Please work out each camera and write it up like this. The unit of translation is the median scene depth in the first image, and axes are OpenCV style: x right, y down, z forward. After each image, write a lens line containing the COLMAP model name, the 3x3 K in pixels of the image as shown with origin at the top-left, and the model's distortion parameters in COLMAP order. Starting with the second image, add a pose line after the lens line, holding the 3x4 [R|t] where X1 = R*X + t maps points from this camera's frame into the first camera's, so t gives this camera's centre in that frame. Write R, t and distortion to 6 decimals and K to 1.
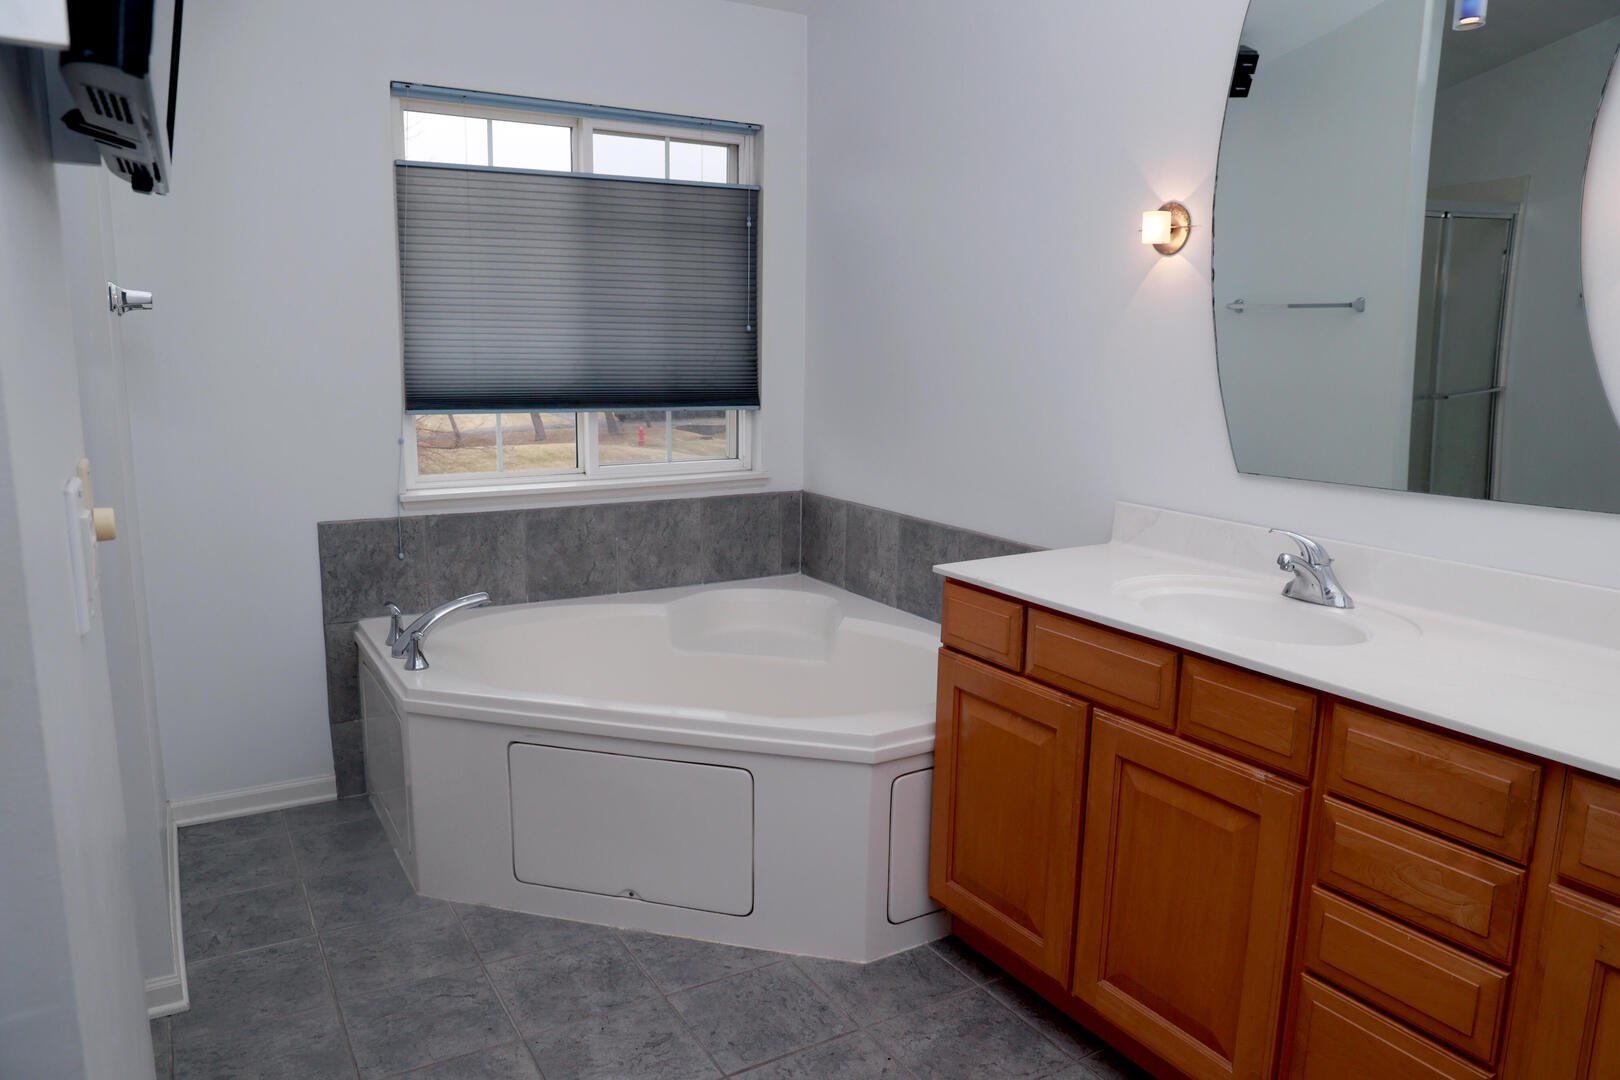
lens RADIAL K [[1109.9, 0, 821.1], [0, 1109.9, 552.8], [0, 0, 1]] dist [-0.088356, 0.064722]
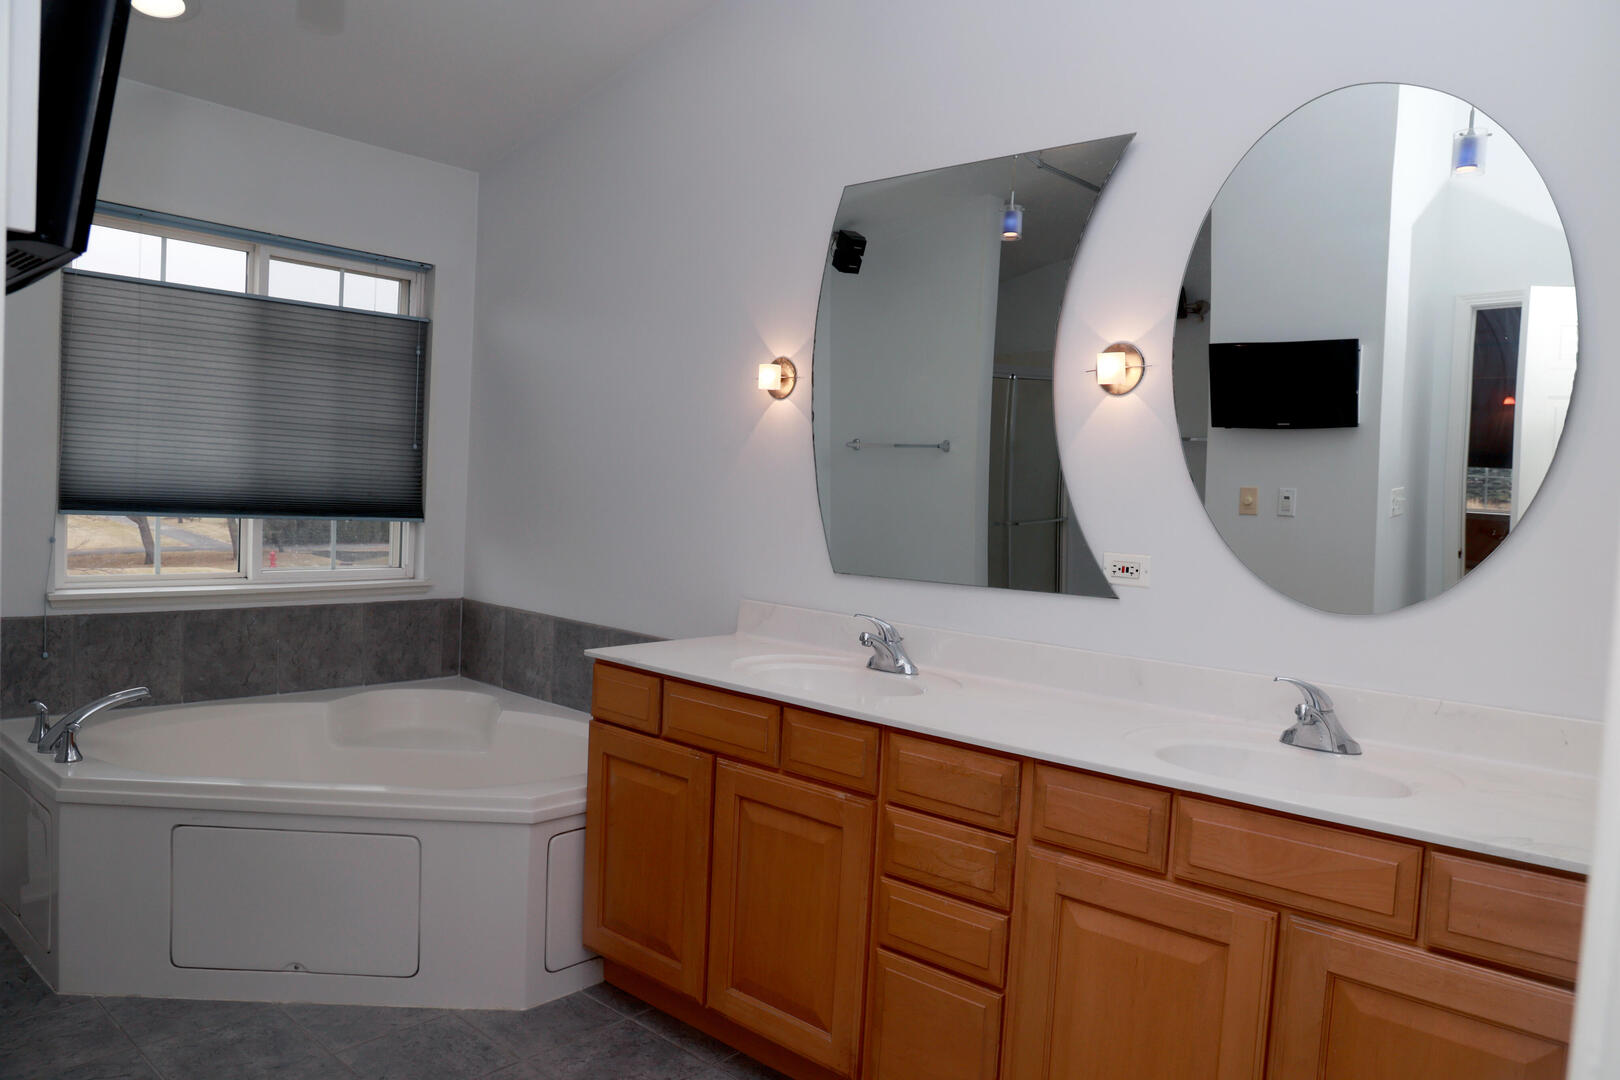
lens RADIAL K [[1109.9, 0, 821.1], [0, 1109.9, 552.8], [0, 0, 1]] dist [-0.088356, 0.064722]
pose [[0.952693, 0.017012, 0.303458, -0.016086], [0.019431, 0.992981, -0.116670, 0.048072], [-0.303313, 0.117047, 0.945675, -0.179970]]
